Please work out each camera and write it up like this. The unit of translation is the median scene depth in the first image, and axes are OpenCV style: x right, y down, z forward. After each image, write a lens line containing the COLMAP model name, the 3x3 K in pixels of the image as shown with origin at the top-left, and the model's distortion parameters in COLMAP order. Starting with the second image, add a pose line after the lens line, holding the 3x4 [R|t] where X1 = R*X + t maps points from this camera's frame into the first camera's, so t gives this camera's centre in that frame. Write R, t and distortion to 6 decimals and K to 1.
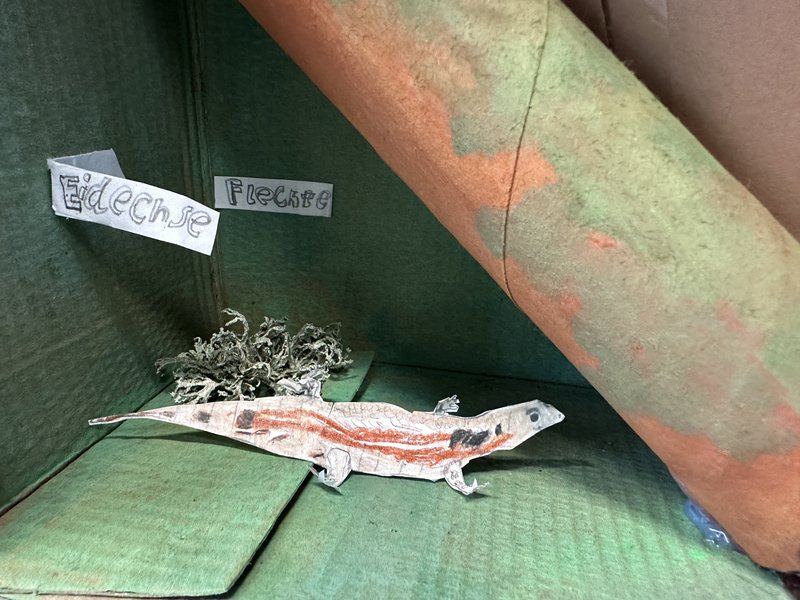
lens RADIAL K [[561.6, 0, 396.8], [0, 561.6, 303.9], [0, 0, 1]] dist [-0.007472, -0.005200]
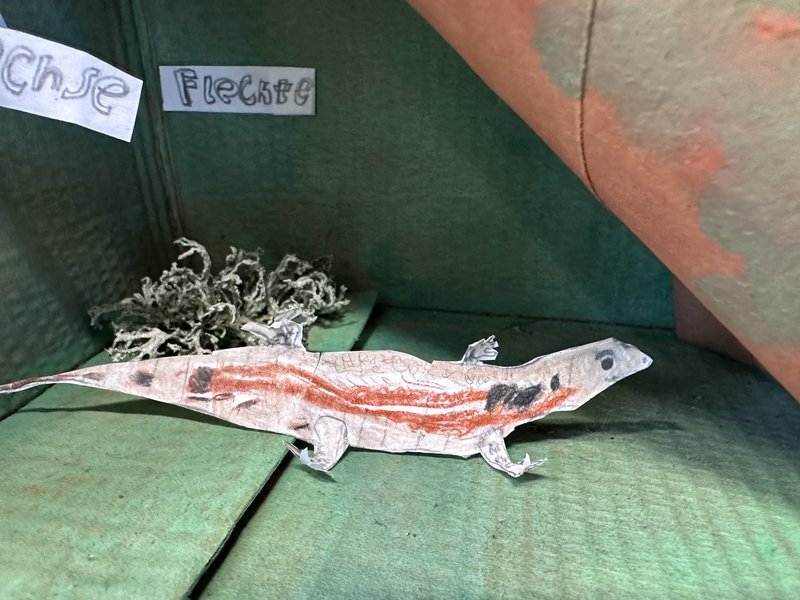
lens RADIAL K [[561.6, 0, 402.5], [0, 561.6, 296.6], [0, 0, 1]] dist [-0.007472, -0.005200]
pose [[0.999518, -0.030931, -0.002793, -0.004690], [0.031029, 0.998375, 0.047800, 0.076789], [0.001310, -0.047863, 0.998853, 0.302459]]
